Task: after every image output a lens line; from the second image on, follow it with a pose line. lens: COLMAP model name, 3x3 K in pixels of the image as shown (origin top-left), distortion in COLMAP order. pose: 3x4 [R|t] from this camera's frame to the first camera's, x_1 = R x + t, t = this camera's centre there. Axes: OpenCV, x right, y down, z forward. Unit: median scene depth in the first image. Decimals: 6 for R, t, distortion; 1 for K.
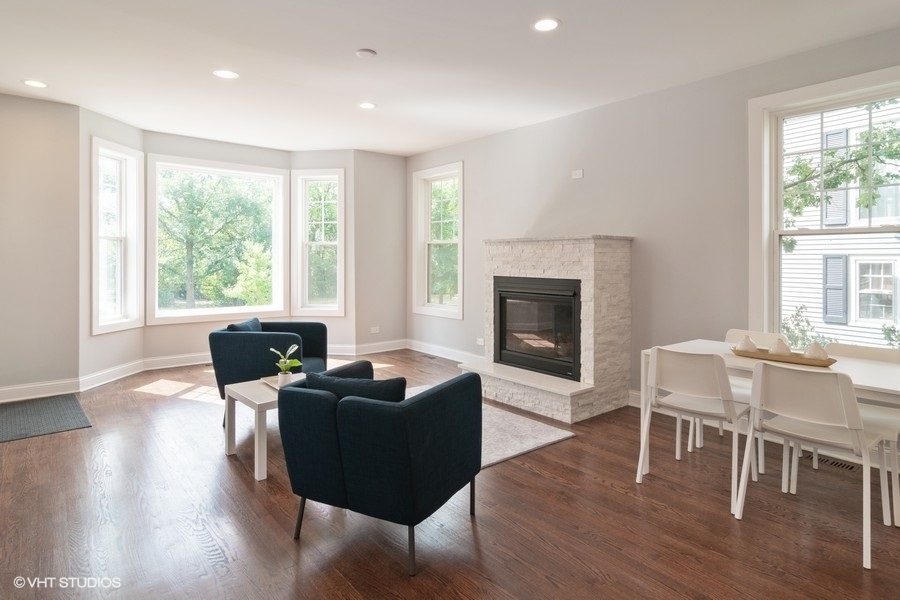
lens RADIAL K [[498.2, 0, 447.4], [0, 498.2, 266.4], [0, 0, 1]] dist [-0.000282, 0.001395]
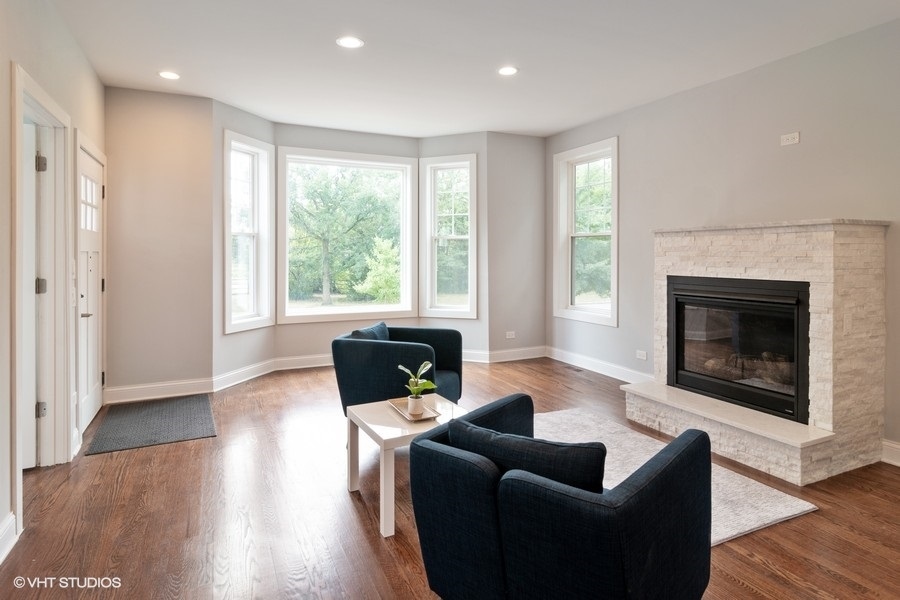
lens RADIAL K [[498.2, 0, 447.4], [0, 498.2, 266.4], [0, 0, 1]] dist [-0.000282, 0.001395]
pose [[0.970710, 0.001813, -0.240249, -0.058436], [0.000237, 0.999964, 0.008503, -0.001868], [0.240256, -0.008311, 0.970674, 0.162468]]
